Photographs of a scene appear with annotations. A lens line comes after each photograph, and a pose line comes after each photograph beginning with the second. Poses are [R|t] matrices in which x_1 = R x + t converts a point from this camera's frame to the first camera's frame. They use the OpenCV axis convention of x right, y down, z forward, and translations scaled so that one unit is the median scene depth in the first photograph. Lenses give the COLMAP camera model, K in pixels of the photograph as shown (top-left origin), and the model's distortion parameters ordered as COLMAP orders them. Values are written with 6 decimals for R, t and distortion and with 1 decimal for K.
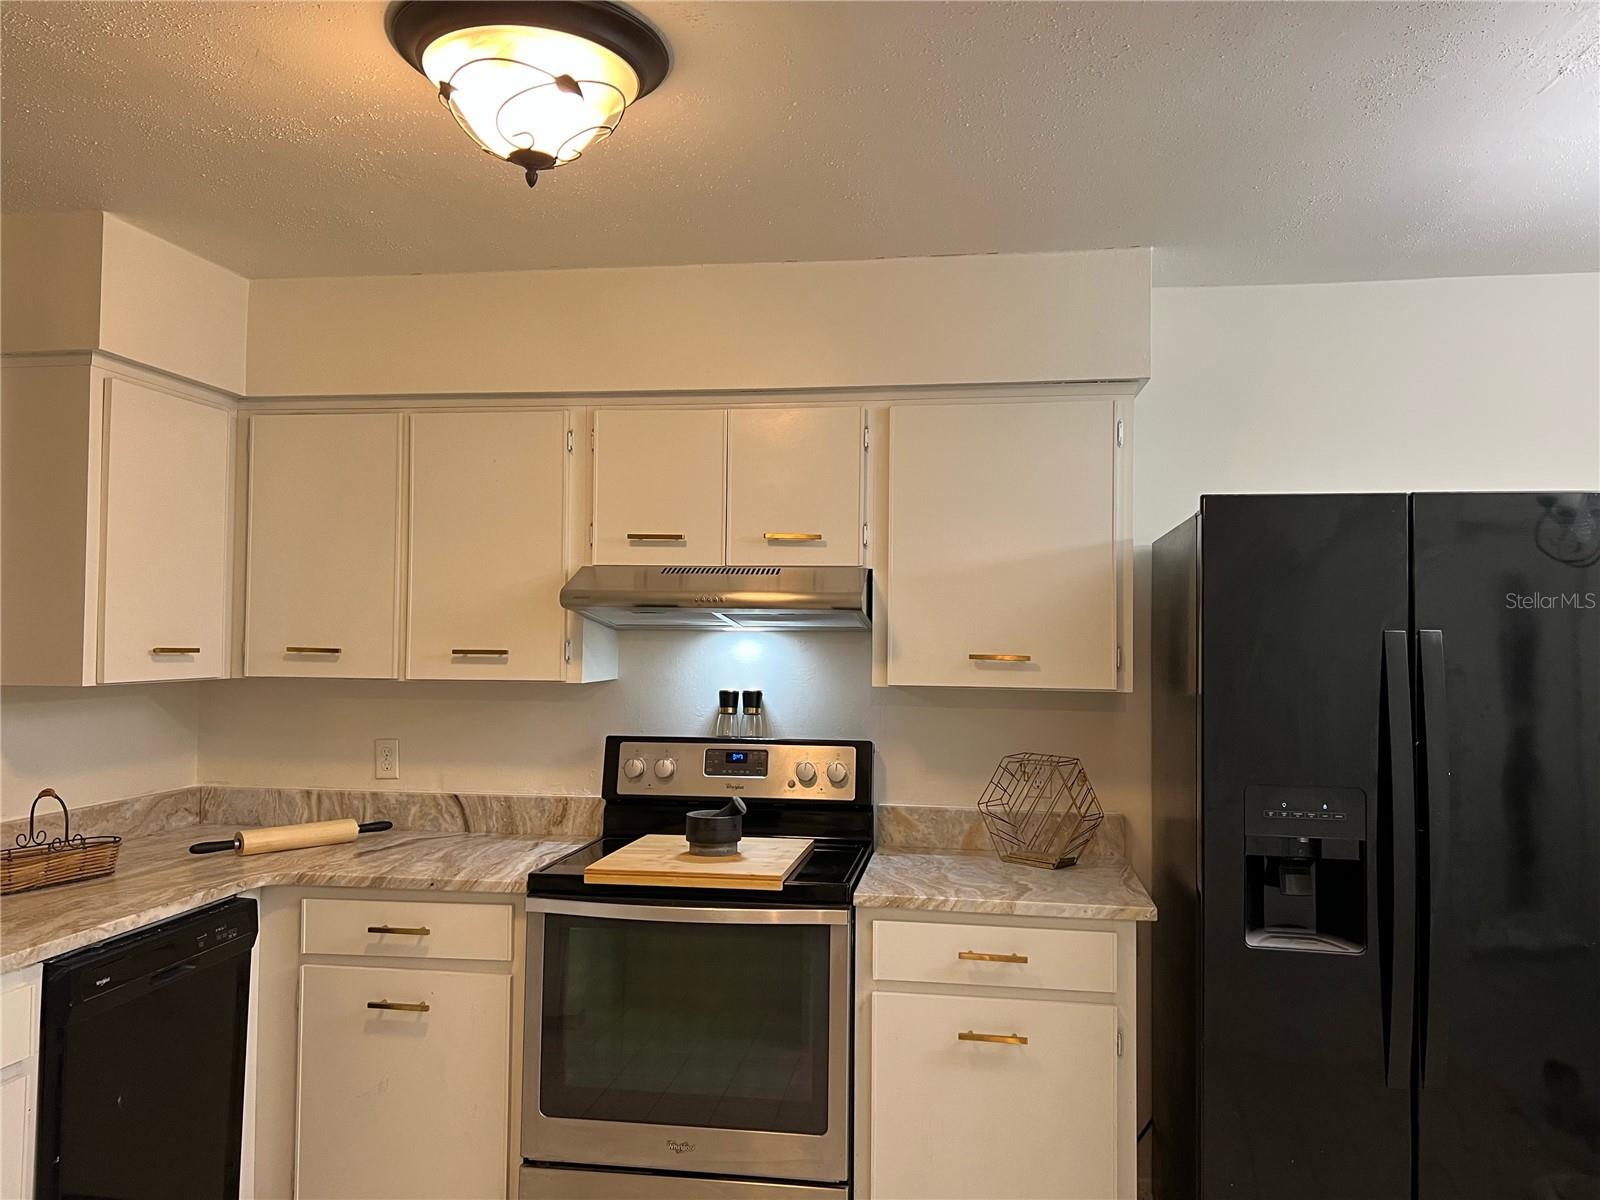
lens RADIAL K [[1204.0, 0, 802.8], [0, 1204.0, 604.3], [0, 0, 1]] dist [0.075462, -0.079217]
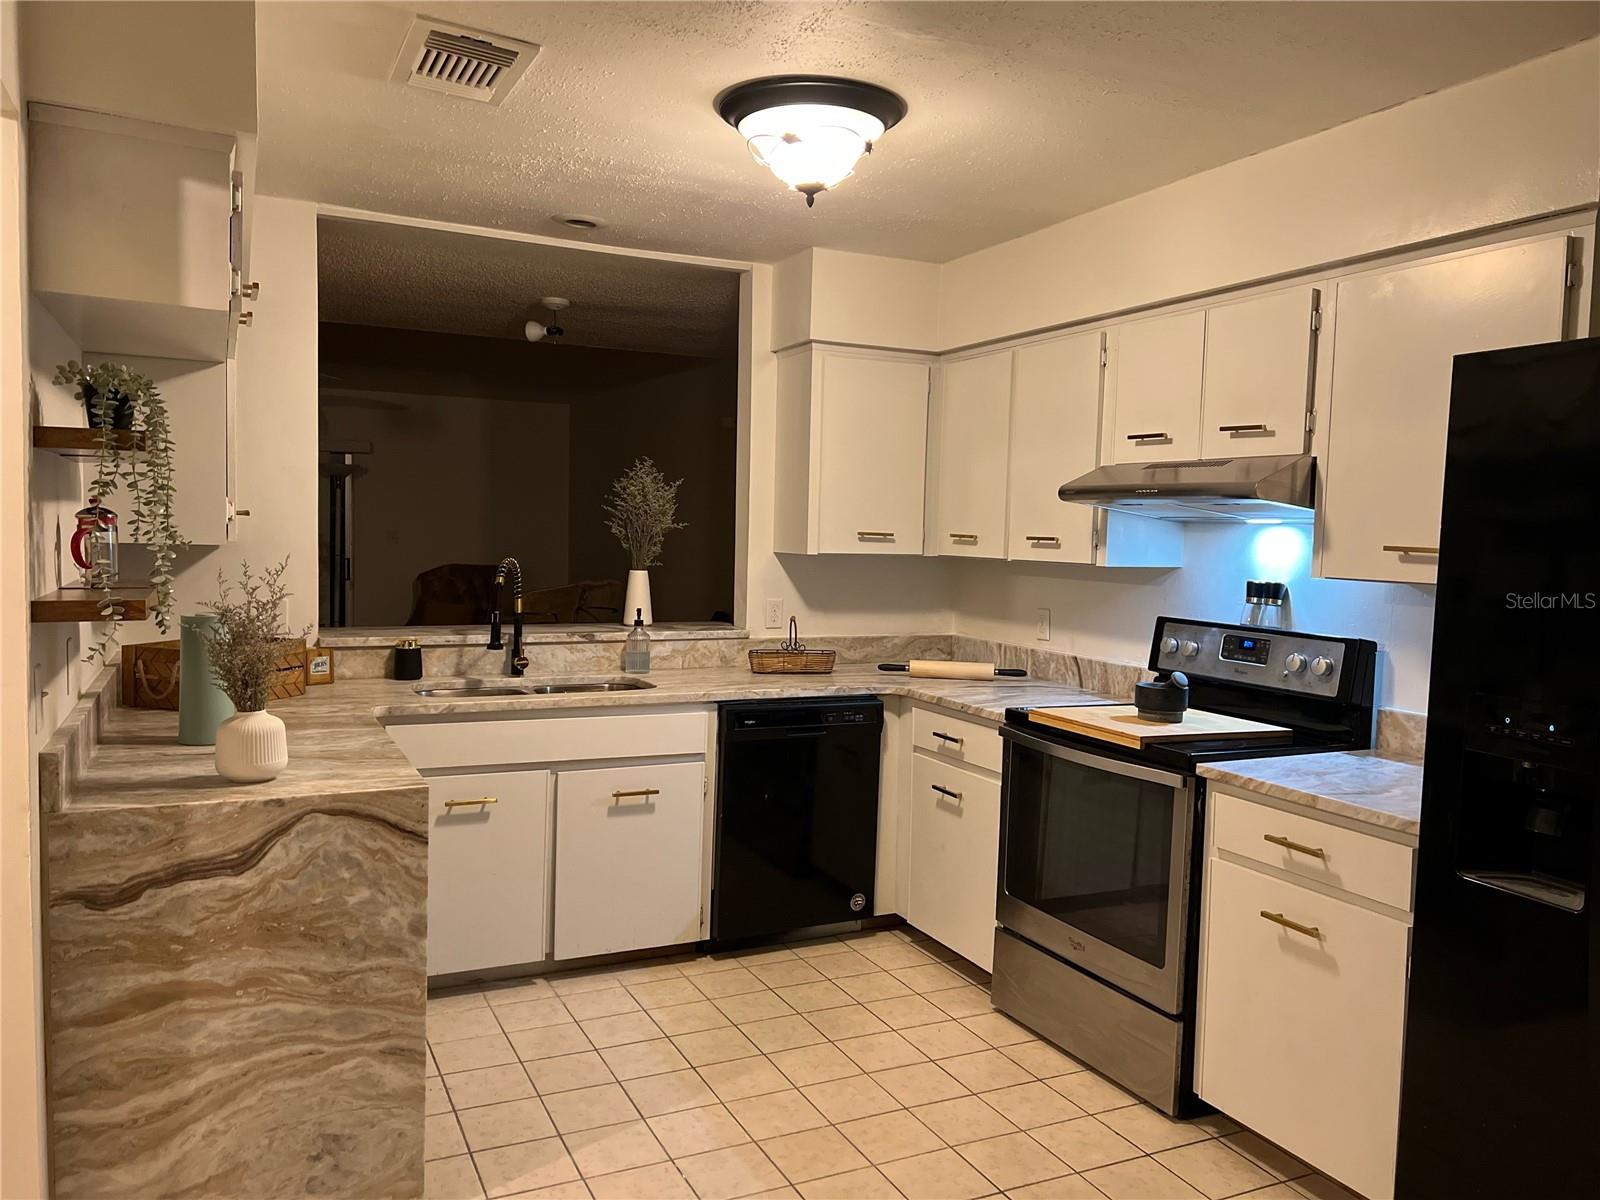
lens RADIAL K [[1204.0, 0, 792.1], [0, 1204.0, 608.9], [0, 0, 1]] dist [0.075462, -0.079217]
pose [[0.552616, 0.061878, -0.831135, 0.640417], [-0.000623, 0.997270, 0.073833, 0.020287], [0.833435, -0.040284, 0.551147, 0.097554]]
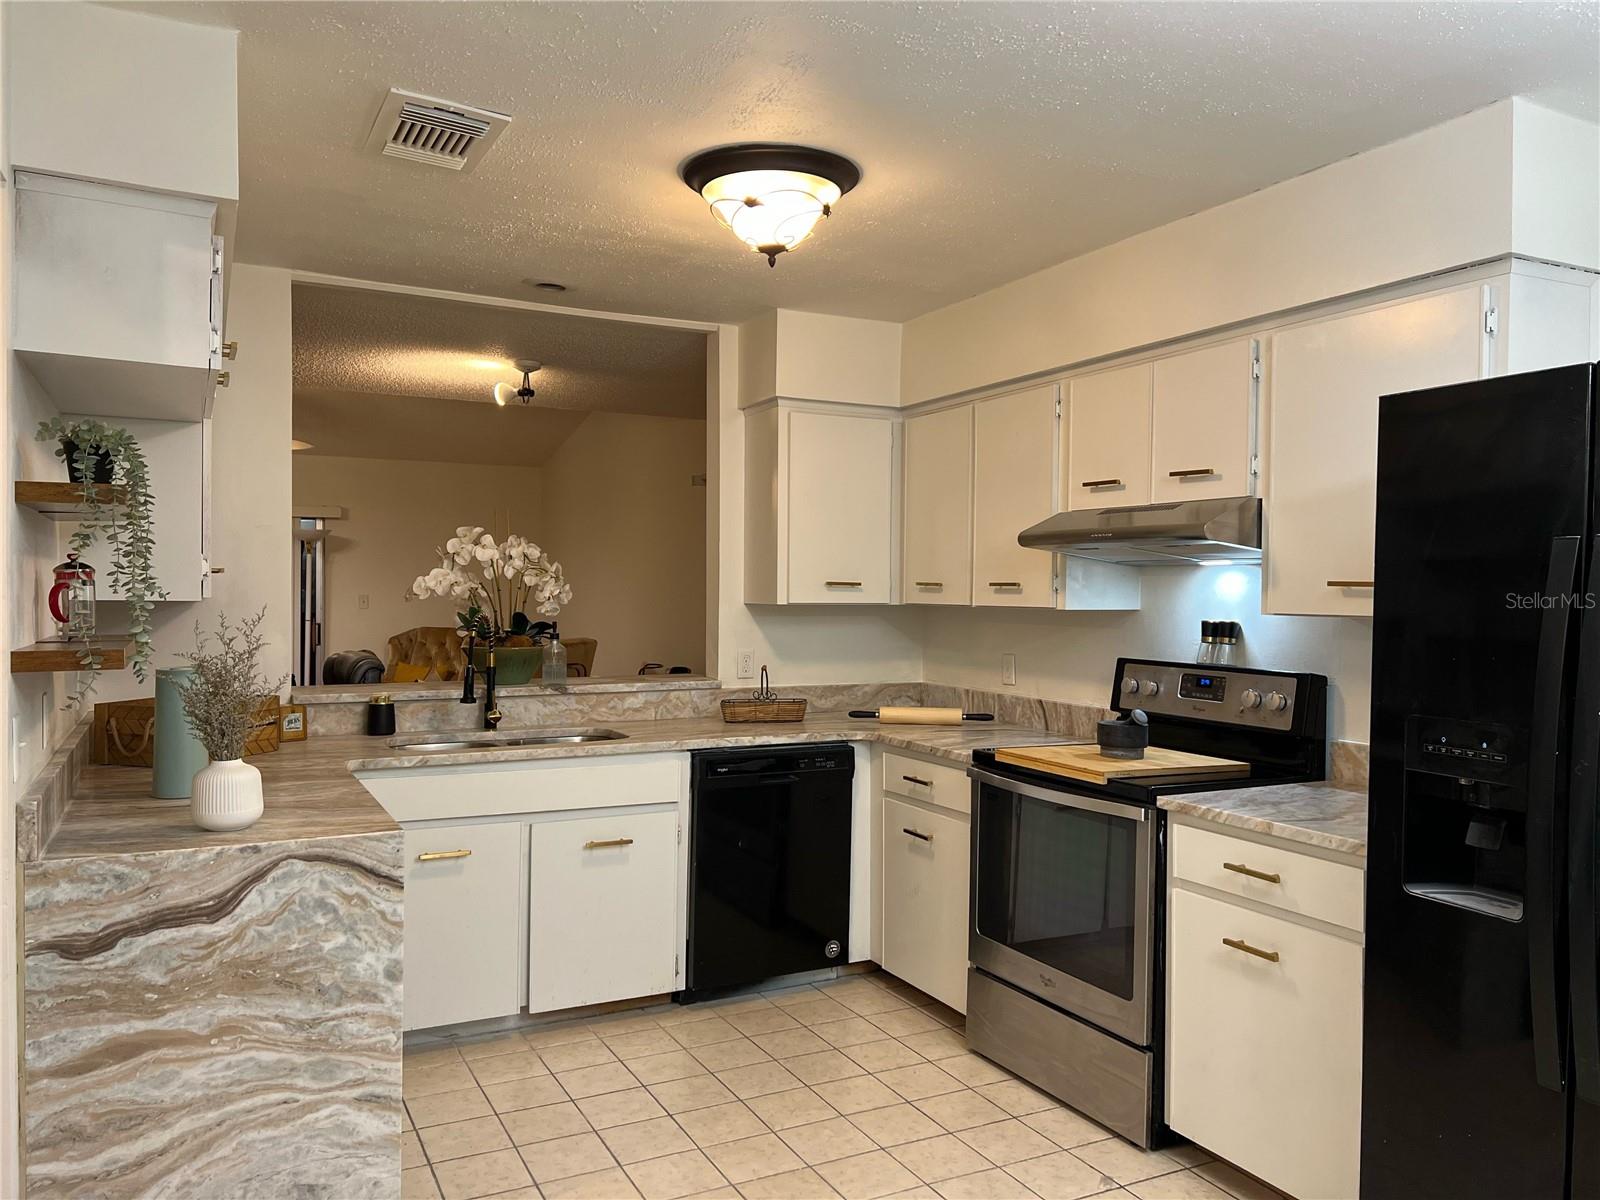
lens RADIAL K [[1204.0, 0, 796.7], [0, 1204.0, 609.4], [0, 0, 1]] dist [0.075462, -0.079217]
pose [[0.574660, 0.010011, -0.818331, 0.663068], [0.015879, 0.999601, 0.023379, 0.033232], [0.818238, -0.026429, 0.574271, 0.086815]]
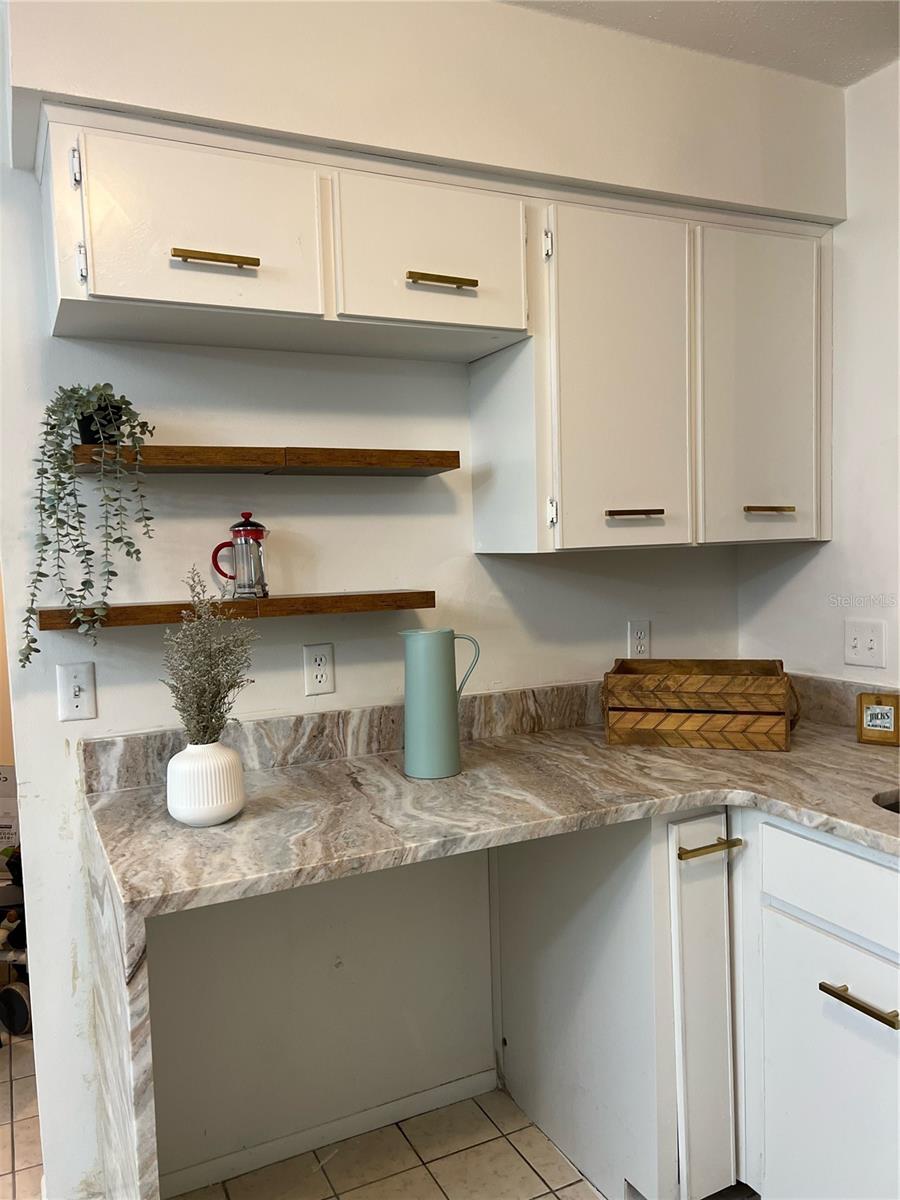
lens RADIAL K [[903.0, 0, 448.8], [0, 903.0, 598.9], [0, 0, 1]] dist [0.075462, -0.079217]
pose [[-0.825166, 0.051253, -0.562560, -0.017895], [0.033293, 0.998557, 0.042140, 0.045280], [0.563908, 0.016043, -0.825682, 0.738863]]
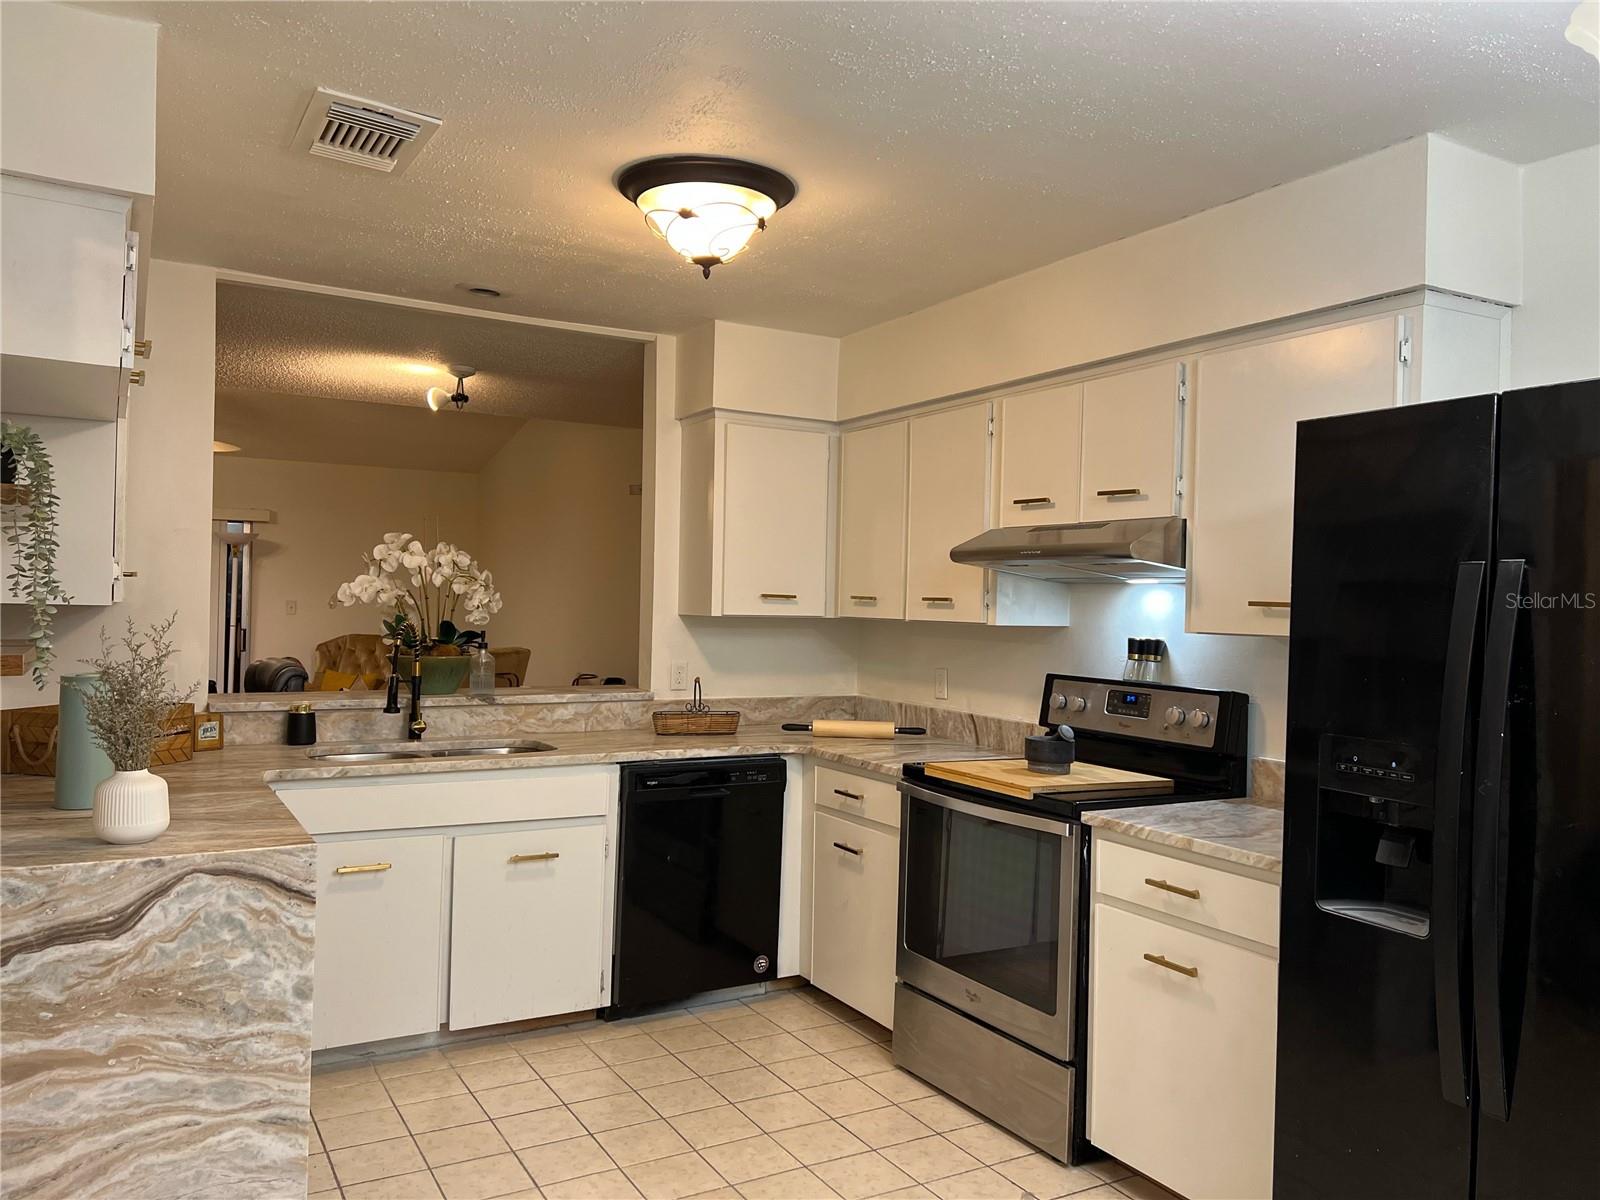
lens RADIAL K [[1204.0, 0, 796.0], [0, 1204.0, 605.1], [0, 0, 1]] dist [0.075462, -0.079217]
pose [[0.612947, 0.007433, -0.790089, 0.665933], [0.001660, 0.999941, 0.010695, 0.032220], [0.790122, -0.007867, 0.612899, 0.095960]]
